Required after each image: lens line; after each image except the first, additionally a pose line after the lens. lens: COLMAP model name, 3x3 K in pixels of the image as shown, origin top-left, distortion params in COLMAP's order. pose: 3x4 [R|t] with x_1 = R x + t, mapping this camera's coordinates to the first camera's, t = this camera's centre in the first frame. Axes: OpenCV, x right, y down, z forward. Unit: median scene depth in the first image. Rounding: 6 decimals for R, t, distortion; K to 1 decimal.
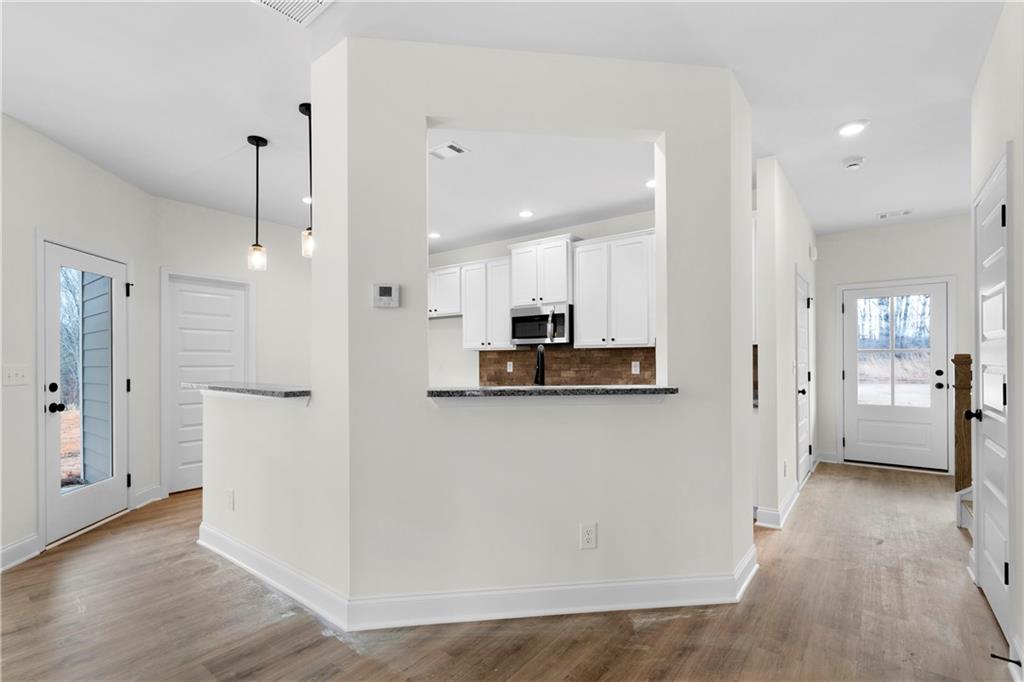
lens RADIAL K [[476.6, 0, 510.8], [0, 476.6, 358.7], [0, 0, 1]] dist [-0.000638, -0.000130]
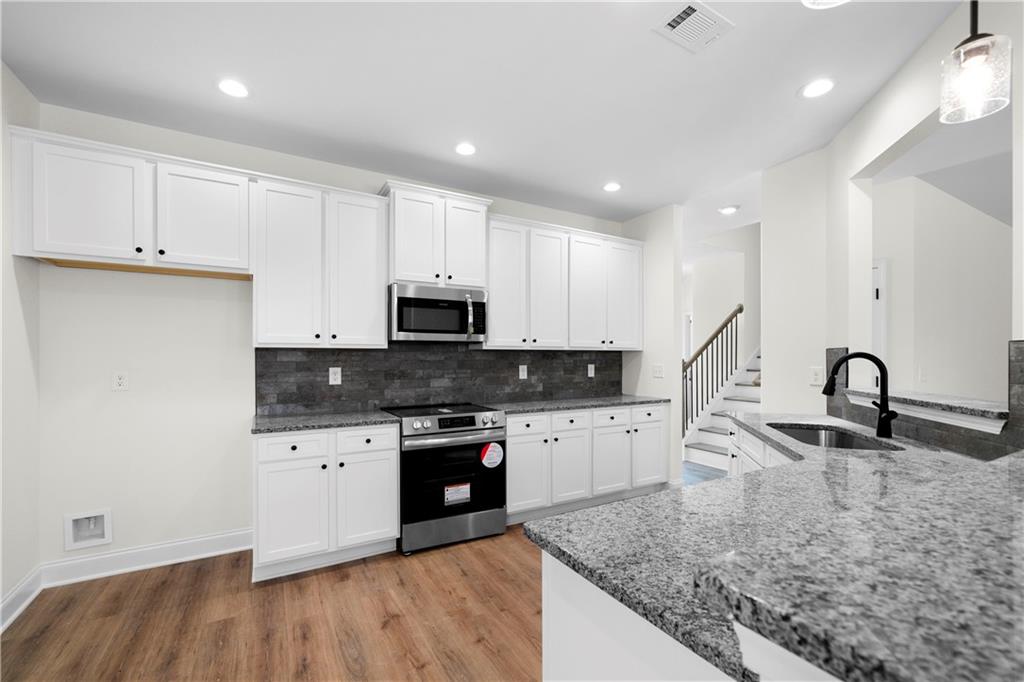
lens RADIAL K [[430.8, 0, 511.3], [0, 430.8, 356.8], [0, 0, 1]] dist [-0.001096, -0.000356]
pose [[0.378298, 0.004236, 0.925674, -0.523506], [-0.004270, 0.999987, -0.002831, -0.008108], [-0.925674, -0.002882, 0.378311, 0.728404]]
